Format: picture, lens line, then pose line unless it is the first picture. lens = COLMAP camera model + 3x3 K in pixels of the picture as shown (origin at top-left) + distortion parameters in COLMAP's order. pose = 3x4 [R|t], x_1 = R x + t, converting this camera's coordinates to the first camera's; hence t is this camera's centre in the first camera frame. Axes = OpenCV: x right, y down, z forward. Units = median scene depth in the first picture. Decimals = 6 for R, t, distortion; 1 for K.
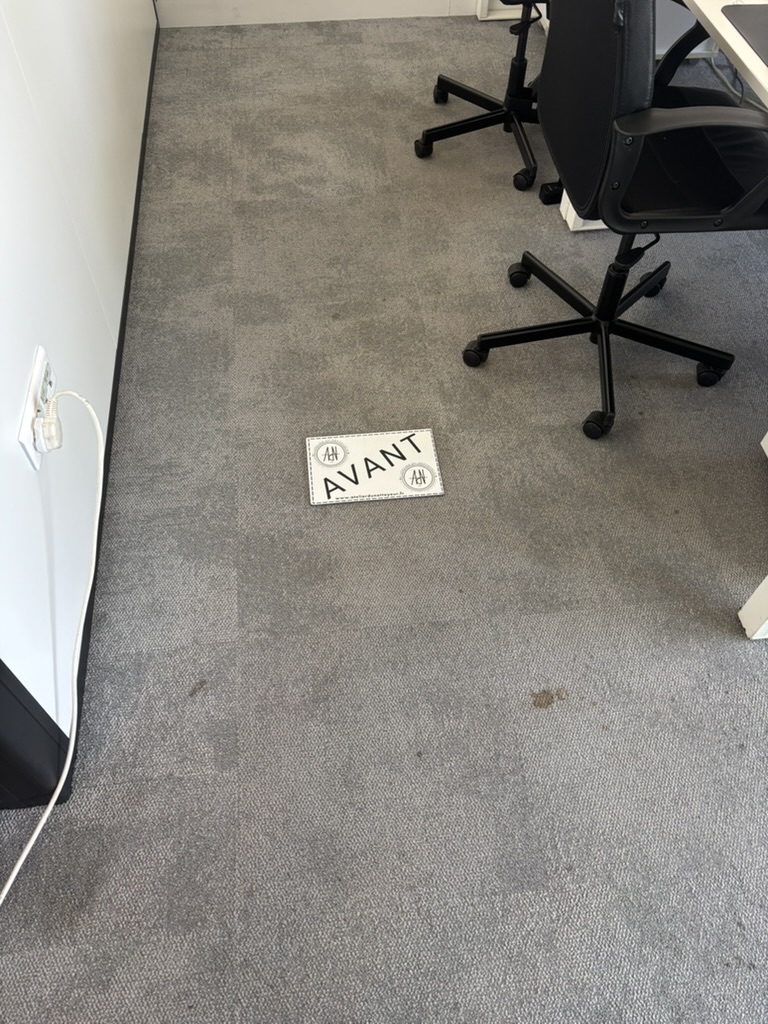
lens RADIAL K [[775.8, 0, 384.0], [0, 775.8, 512.0], [0, 0, 1]] dist [0.044005, -0.050828]
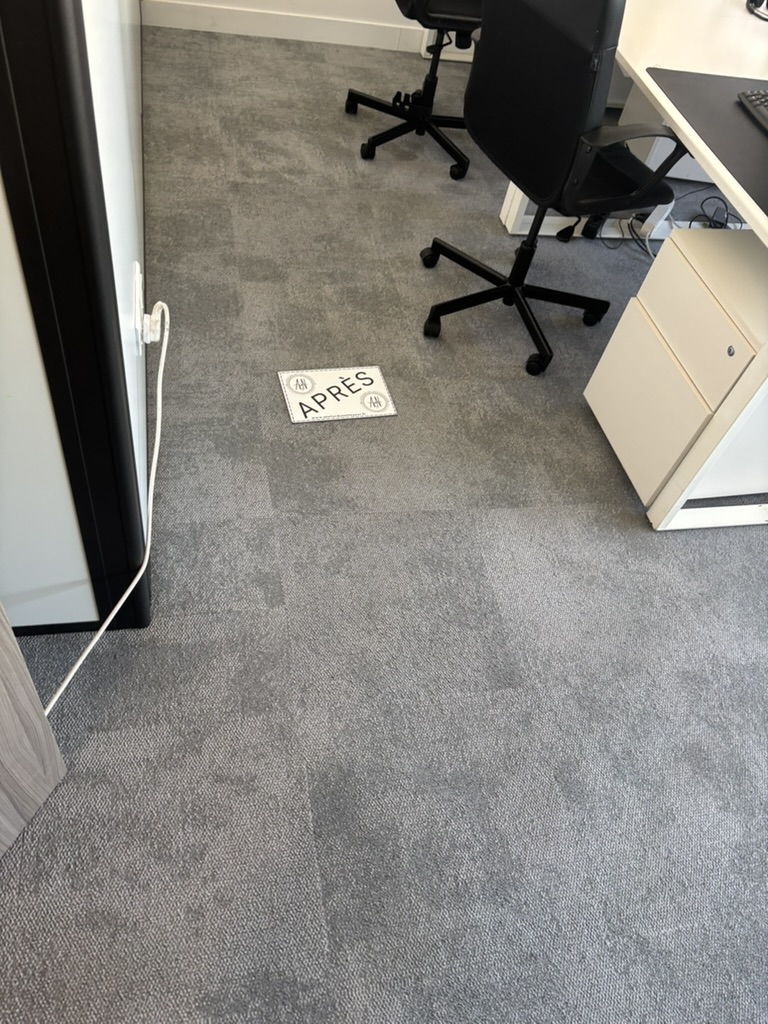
lens RADIAL K [[775.8, 0, 384.0], [0, 775.8, 512.0], [0, 0, 1]] dist [0.044005, -0.050828]
pose [[0.984798, 0.037209, 0.169674, -0.168744], [-0.031346, 0.998820, -0.037105, 0.148295], [-0.170854, 0.031223, 0.984802, -0.187754]]
